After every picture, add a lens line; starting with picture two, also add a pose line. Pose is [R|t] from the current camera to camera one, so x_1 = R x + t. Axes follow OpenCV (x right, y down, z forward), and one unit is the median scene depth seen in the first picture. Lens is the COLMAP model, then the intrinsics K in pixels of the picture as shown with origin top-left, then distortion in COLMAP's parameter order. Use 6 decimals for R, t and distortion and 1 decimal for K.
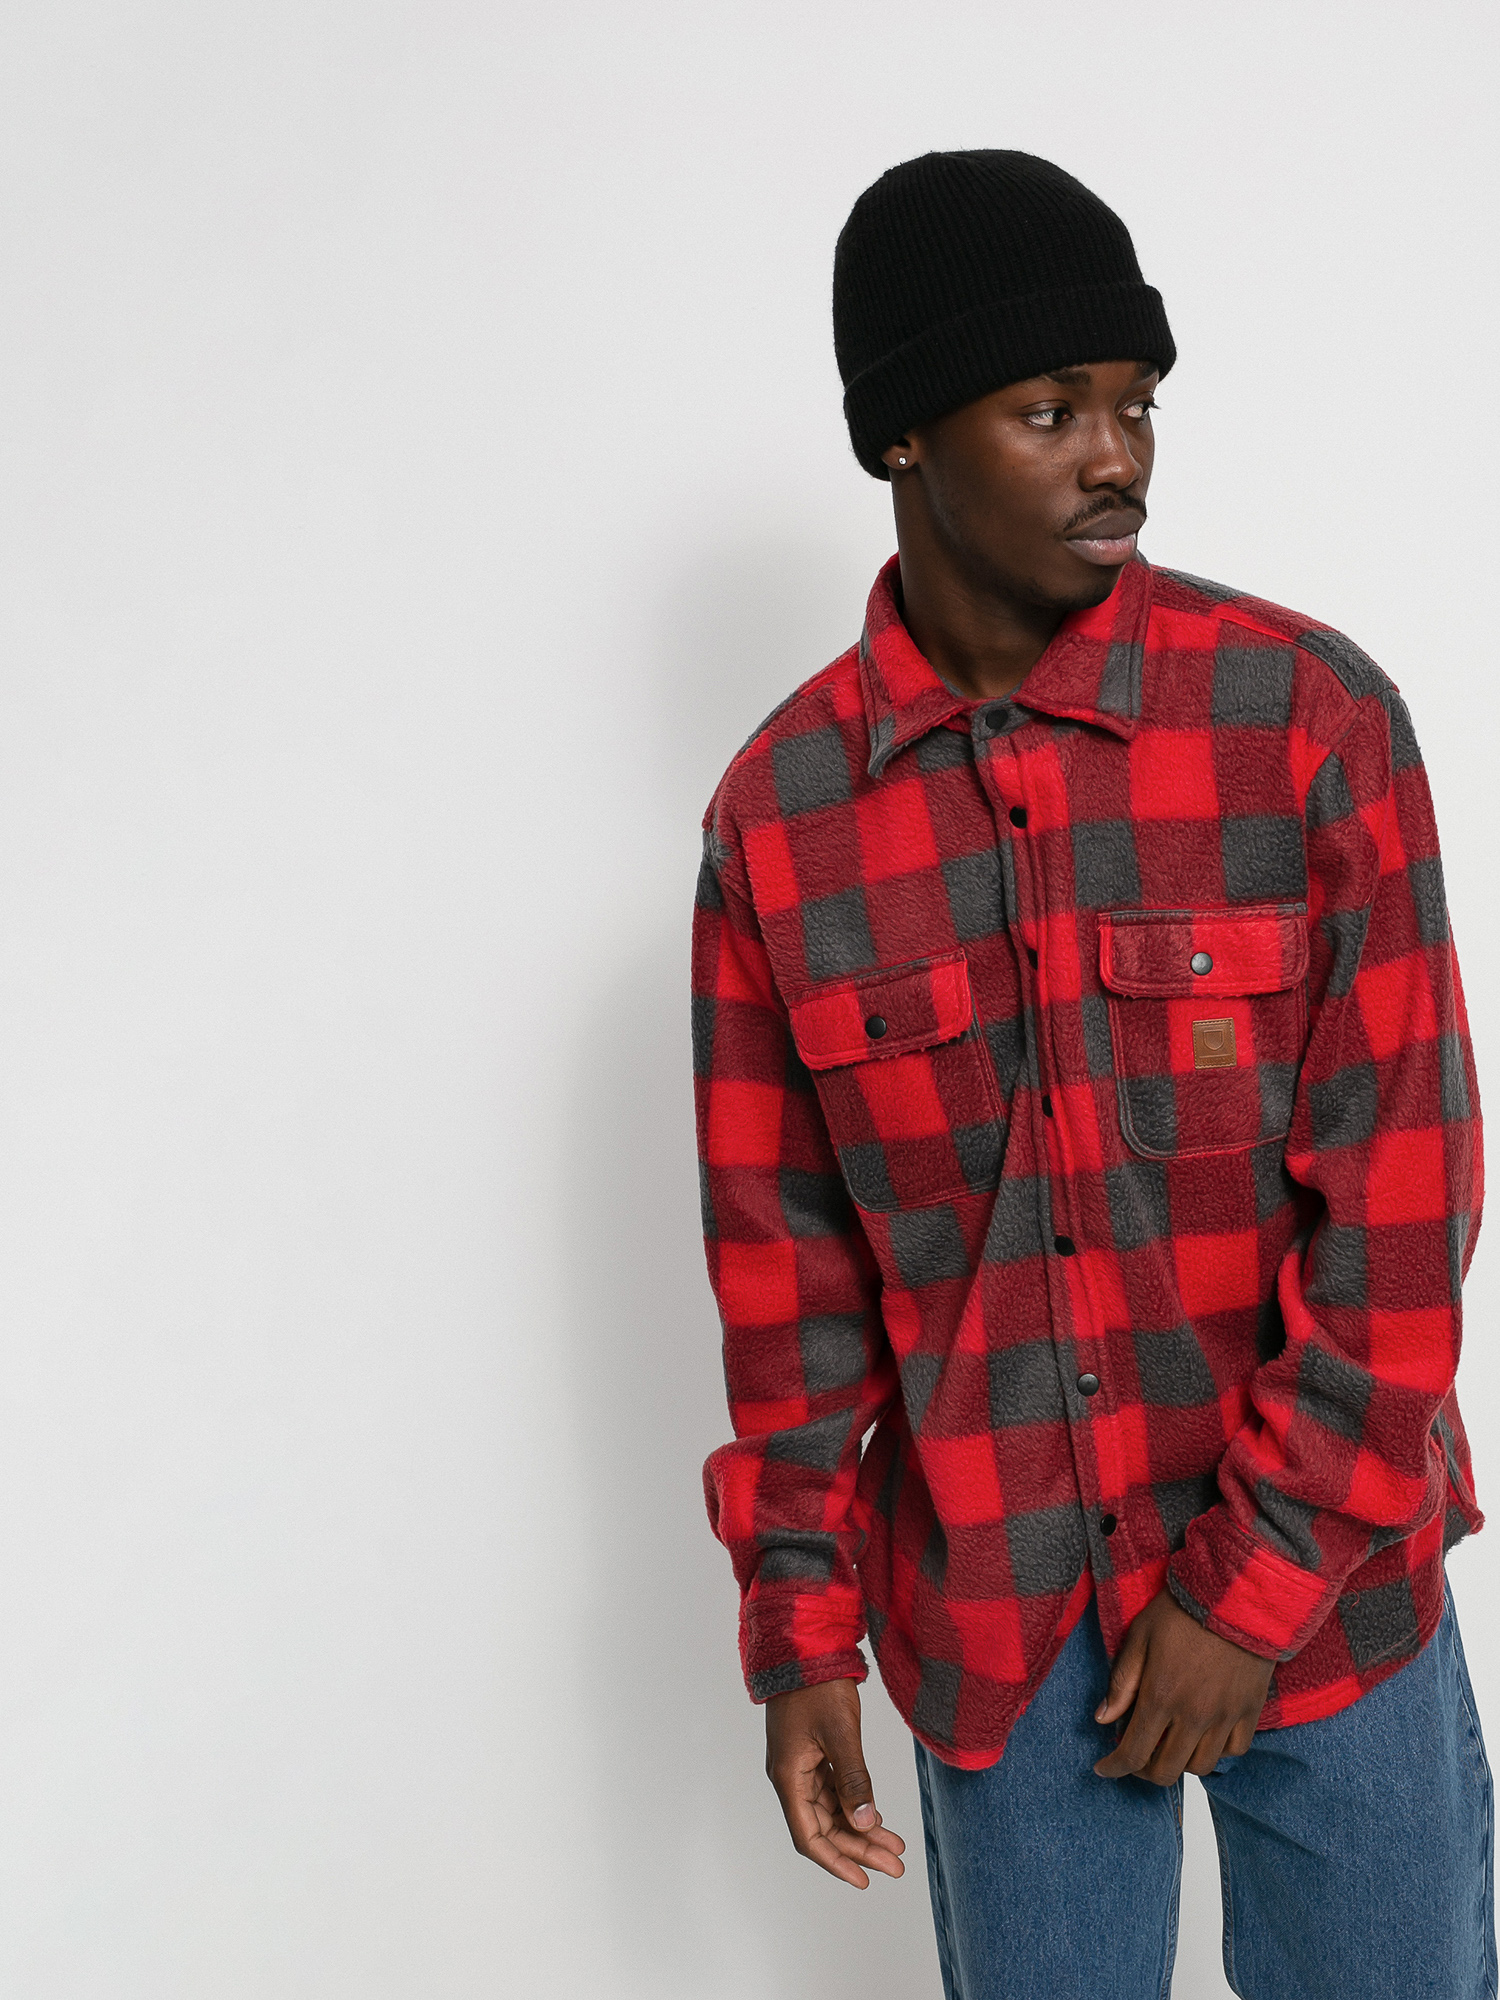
lens RADIAL K [[5454.5, 0, 750.0], [0, 5454.5, 1000.0], [0, 0, 1]] dist [-0.012016, -0.548753]
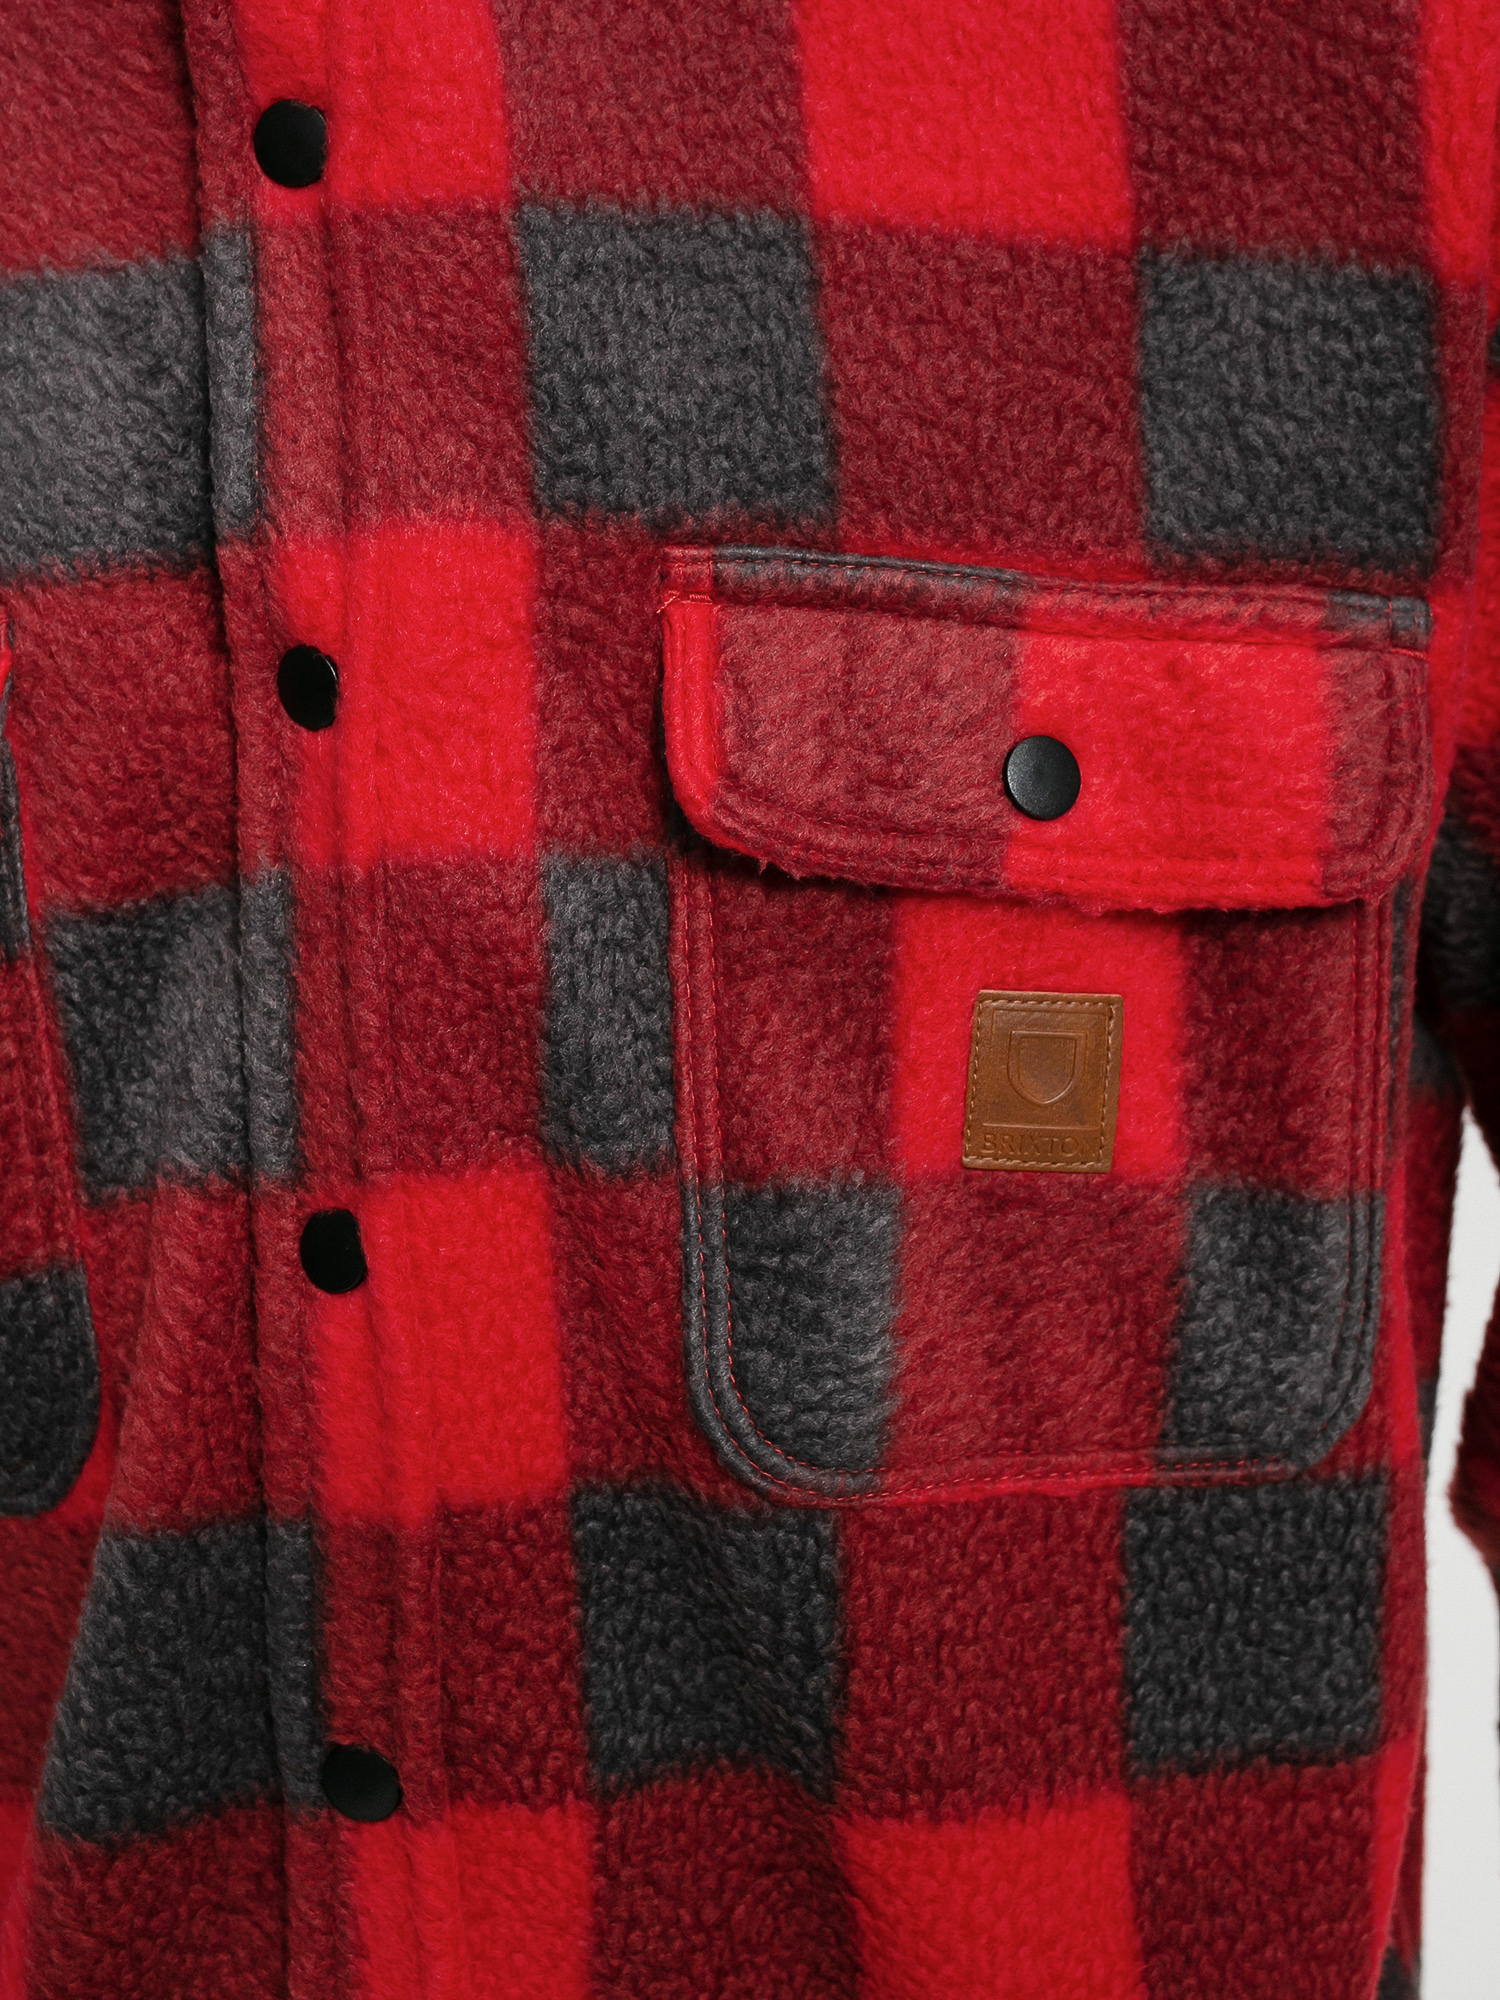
lens RADIAL K [[5454.5, 0, 750.0], [0, 5454.5, 1000.0], [0, 0, 1]] dist [-0.012016, -0.548753]
pose [[0.869560, 0.092951, 0.485001, -0.056912], [-0.103326, 0.994633, -0.005368, 0.006968], [-0.482897, -0.045446, 0.874497, 0.769919]]
